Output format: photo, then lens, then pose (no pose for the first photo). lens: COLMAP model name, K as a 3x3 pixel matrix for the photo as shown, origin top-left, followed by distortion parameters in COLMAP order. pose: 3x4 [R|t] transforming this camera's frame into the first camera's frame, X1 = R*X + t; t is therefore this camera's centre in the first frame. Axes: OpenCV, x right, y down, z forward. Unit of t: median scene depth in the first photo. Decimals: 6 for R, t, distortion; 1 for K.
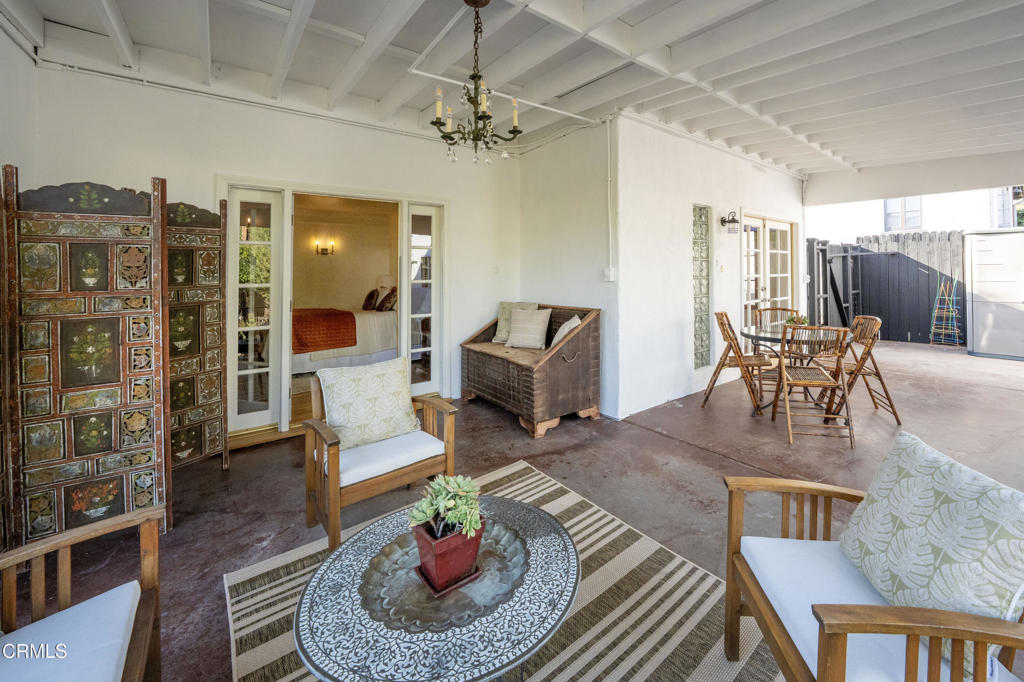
lens RADIAL K [[420.3, 0, 560.6], [0, 420.3, 271.5], [0, 0, 1]] dist [-0.008572, -0.000280]
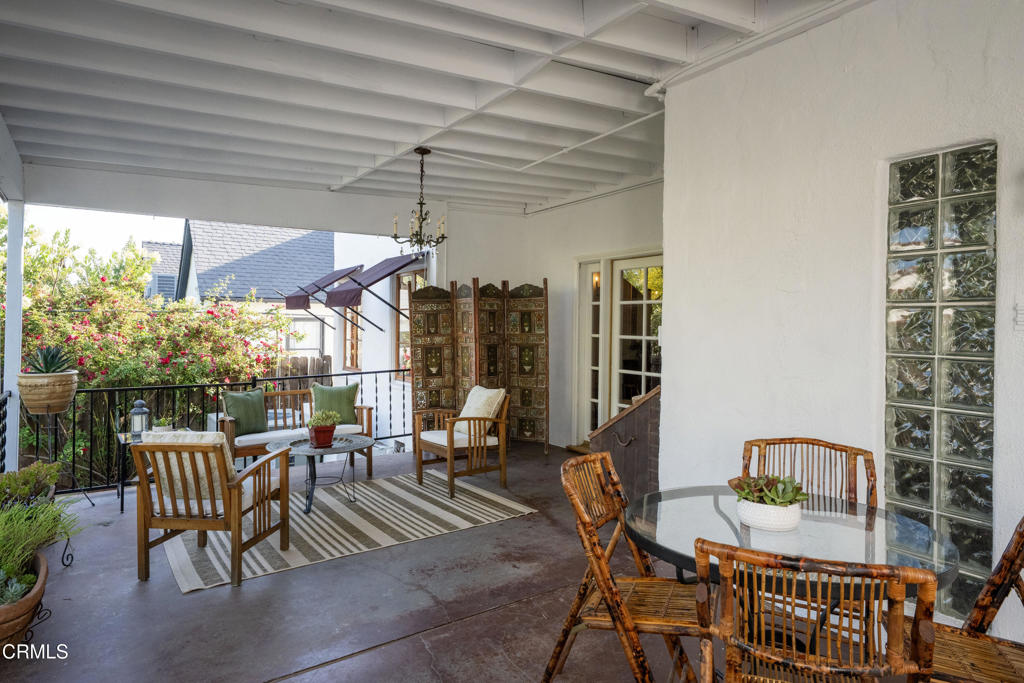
lens RADIAL K [[623.3, 0, 514.0], [0, 623.3, 330.5], [0, 0, 1]] dist [-0.000062, 0.000605]
pose [[-0.126254, 0.014160, -0.991897, 1.566632], [-0.004016, 0.999883, 0.014785, -0.013602], [0.991990, 0.005850, -0.126182, 1.249592]]
